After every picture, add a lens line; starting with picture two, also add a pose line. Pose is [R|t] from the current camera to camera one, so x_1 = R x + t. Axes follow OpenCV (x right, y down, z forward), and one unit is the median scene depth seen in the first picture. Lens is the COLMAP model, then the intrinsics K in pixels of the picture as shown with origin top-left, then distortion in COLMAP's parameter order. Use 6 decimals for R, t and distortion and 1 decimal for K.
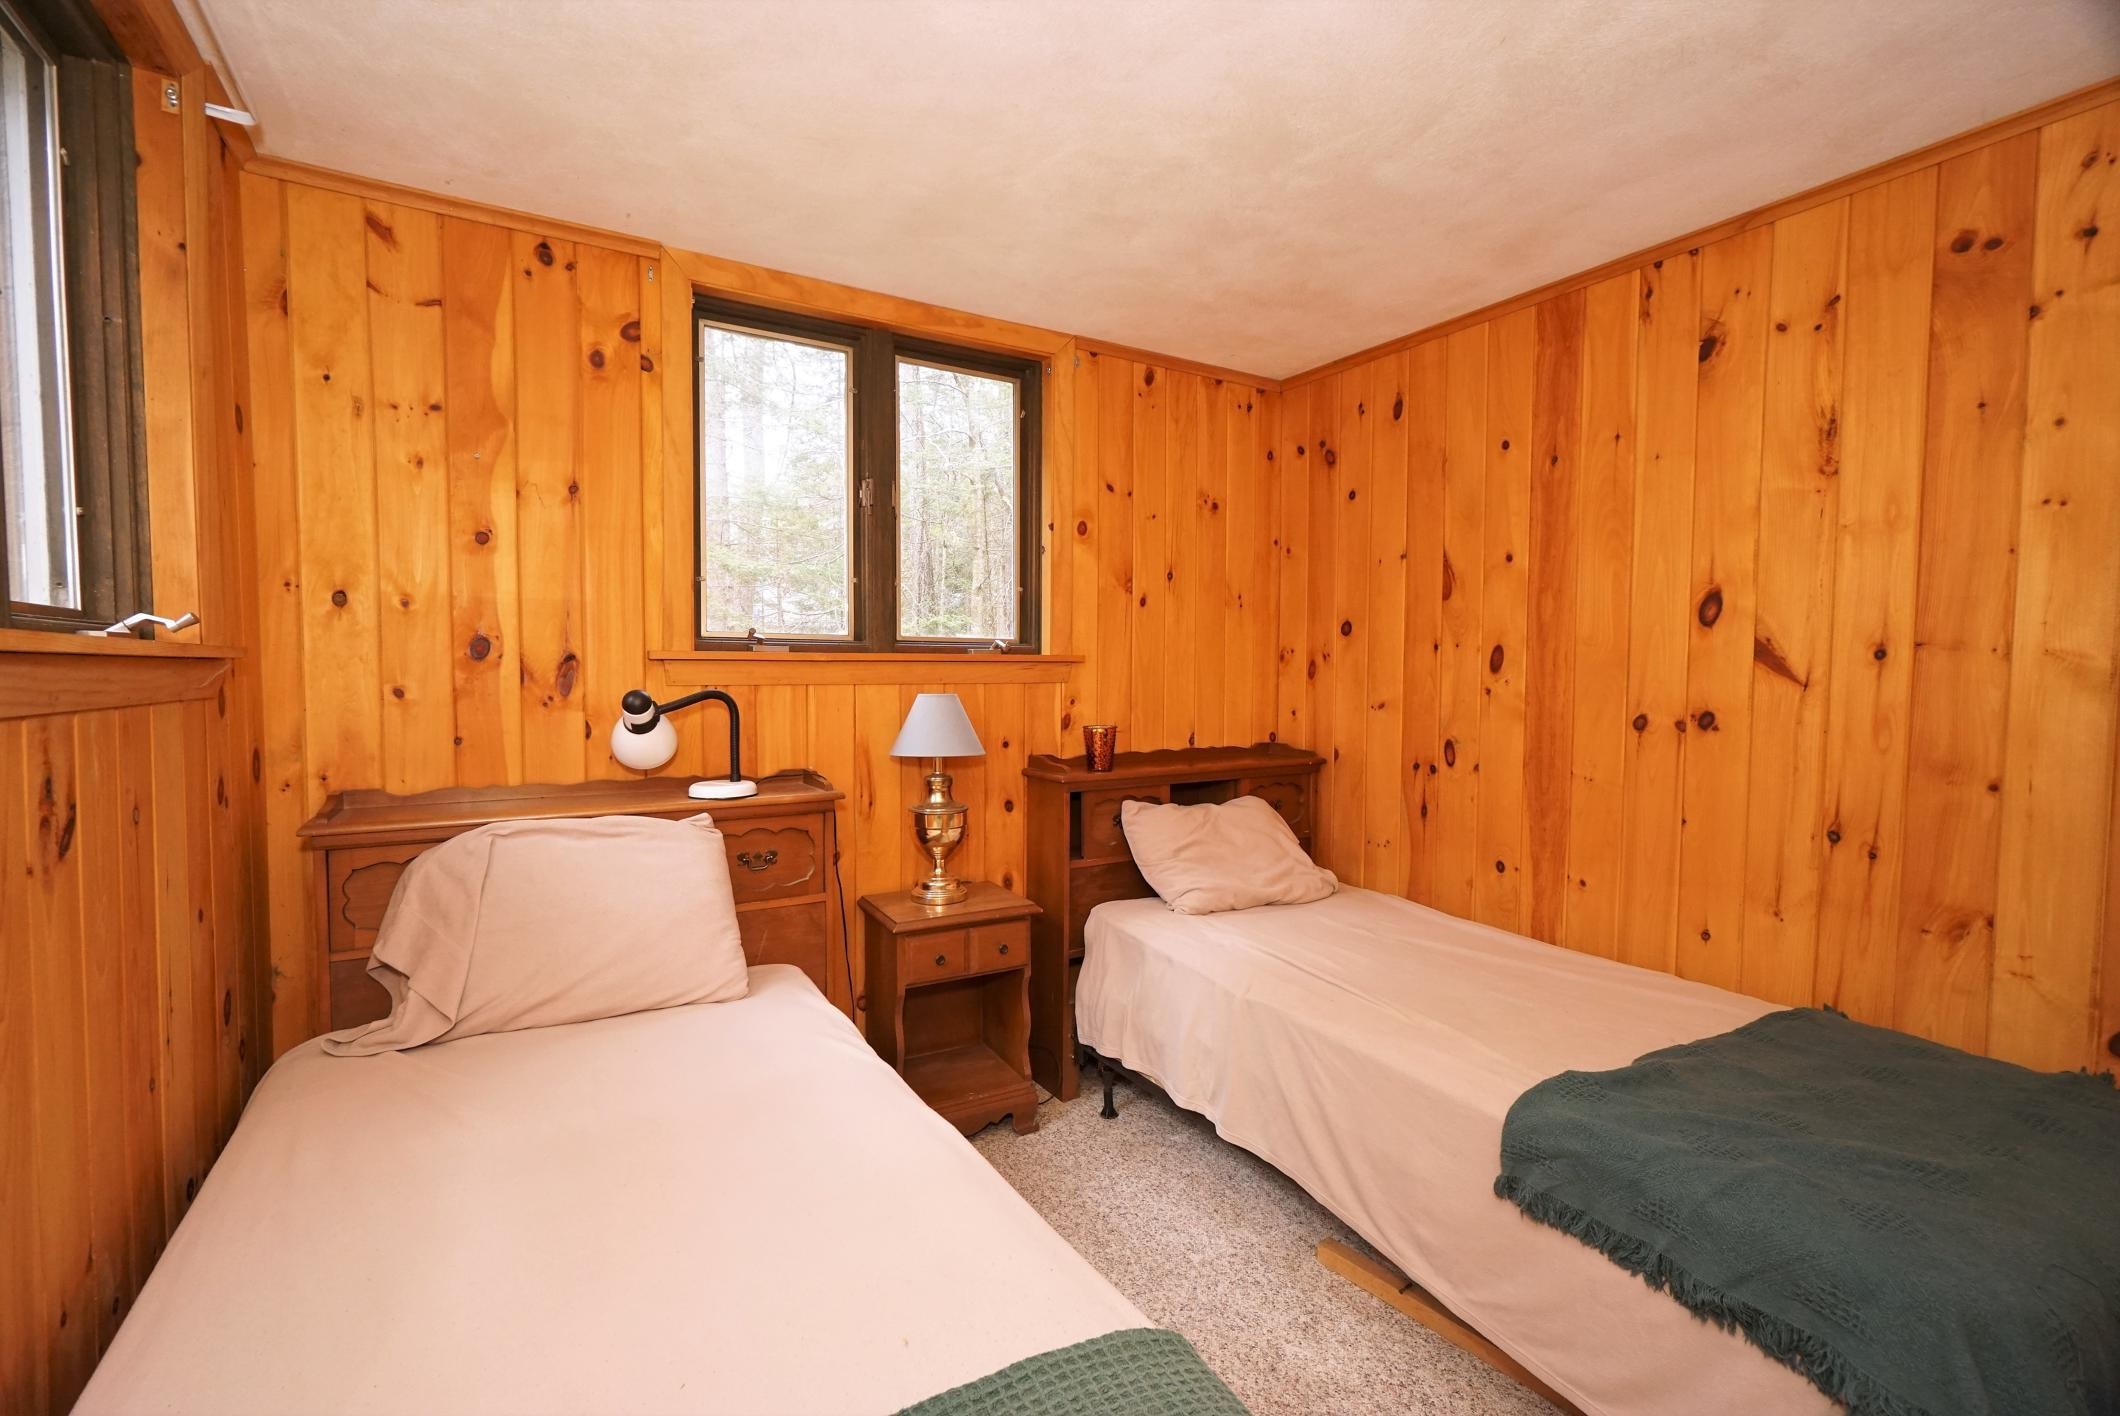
lens RADIAL K [[941.4, 0, 1048.7], [0, 941.4, 706.3], [0, 0, 1]] dist [-0.013358, 0.007868]
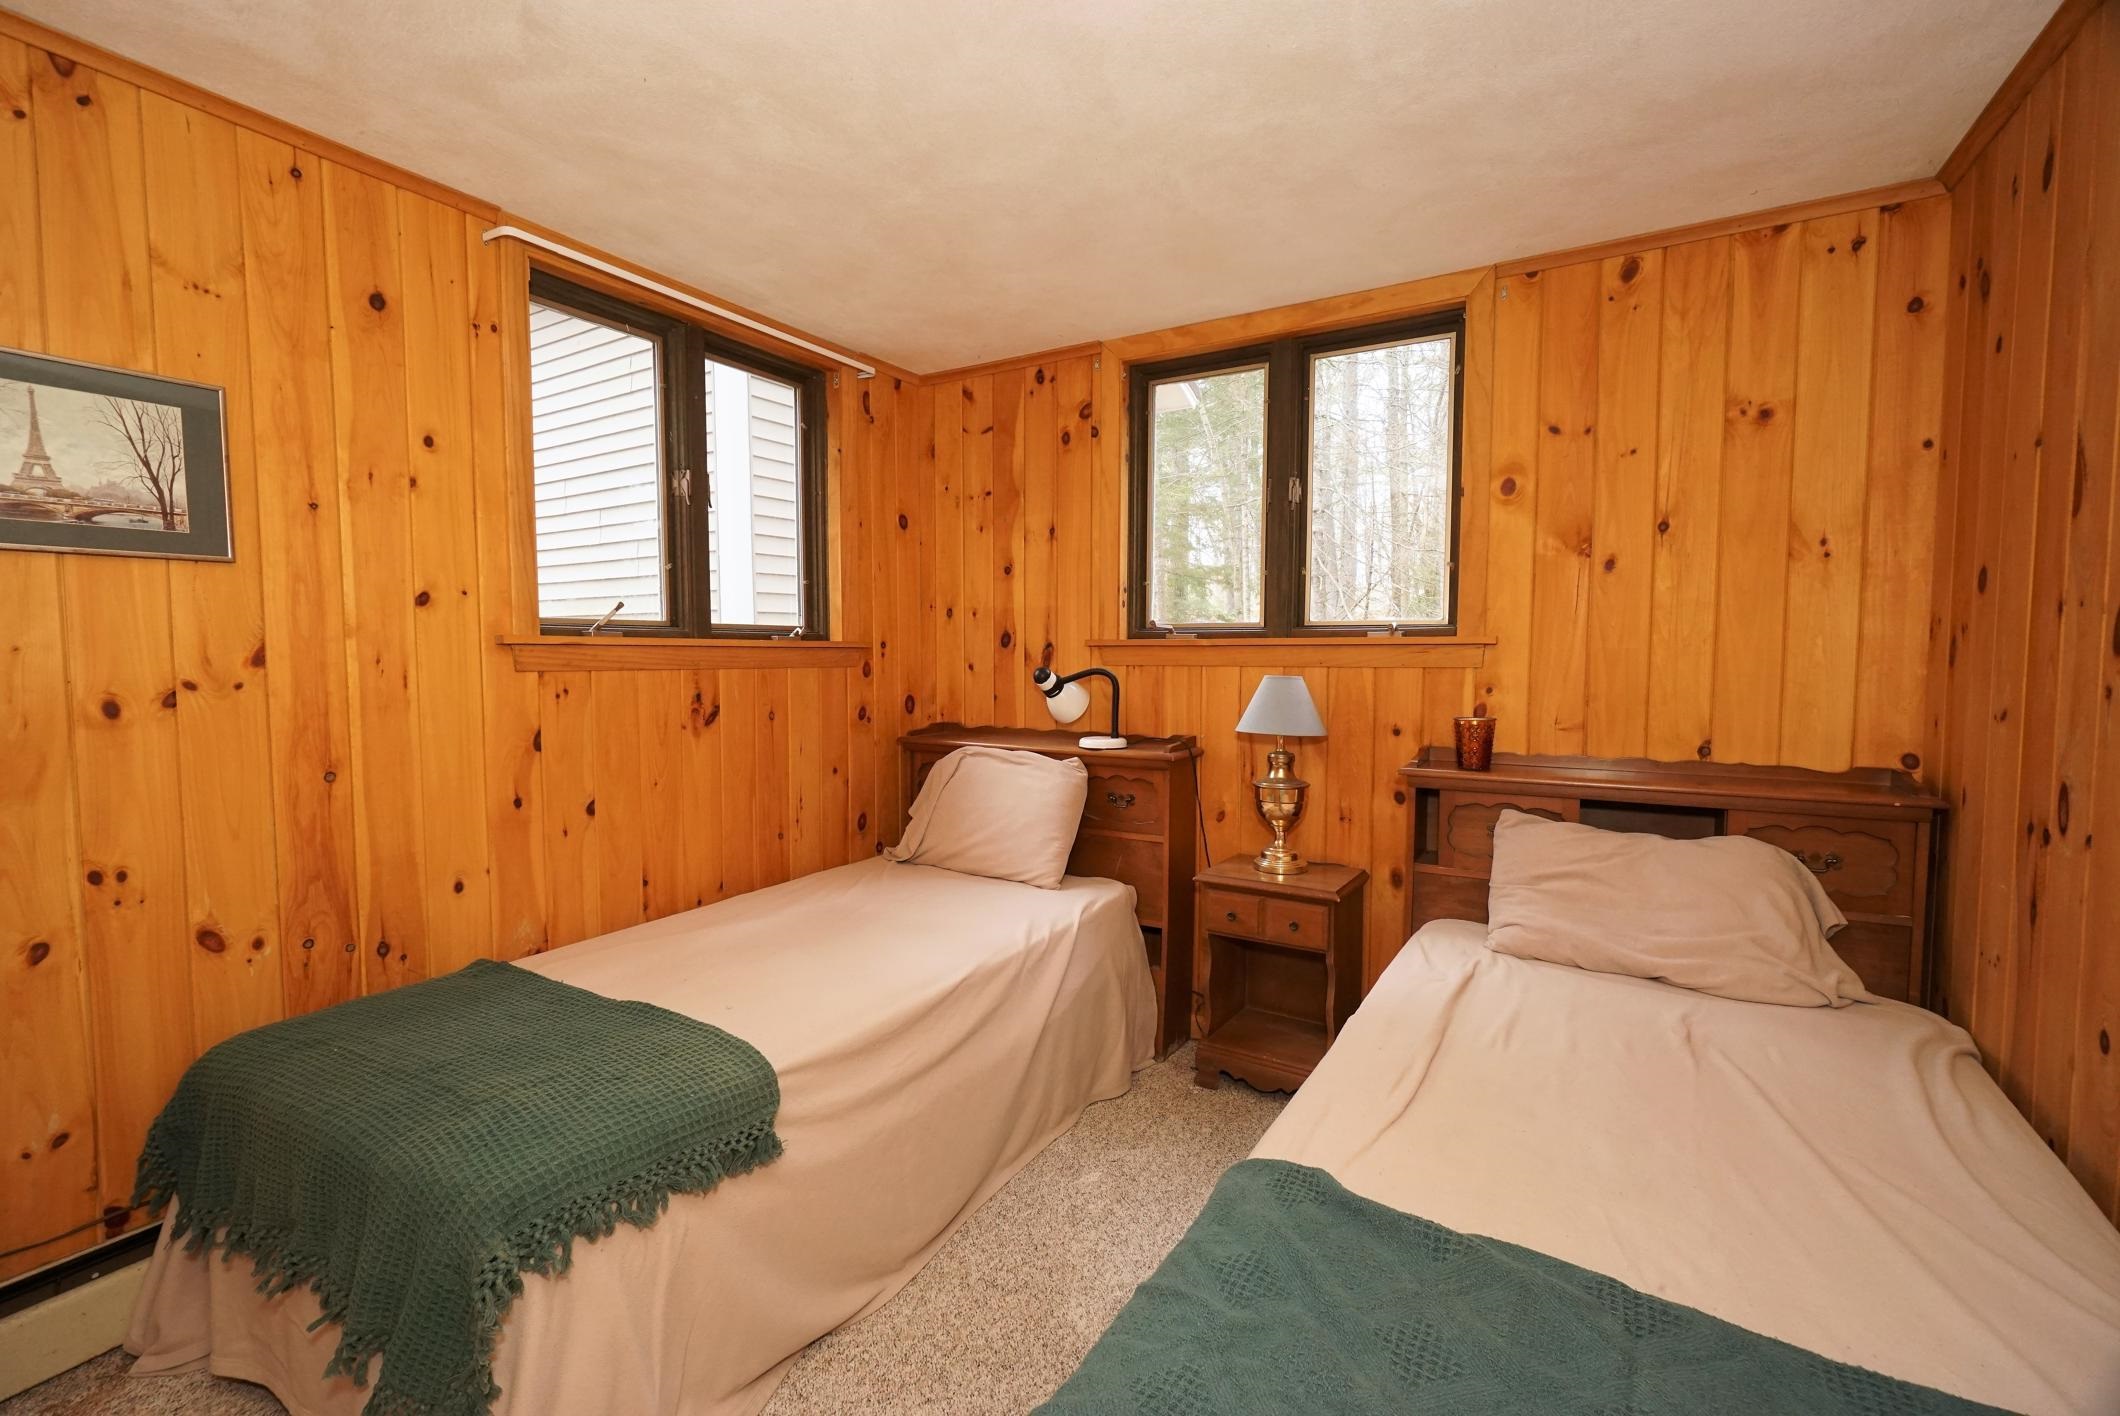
lens RADIAL K [[941.4, 0, 1048.7], [0, 941.4, 706.3], [0, 0, 1]] dist [-0.013358, 0.007868]
pose [[0.451084, 0.047048, -0.891240, 0.746628], [-0.035450, 0.998766, 0.034782, -0.006491], [0.891777, 0.015904, 0.452195, 0.301134]]
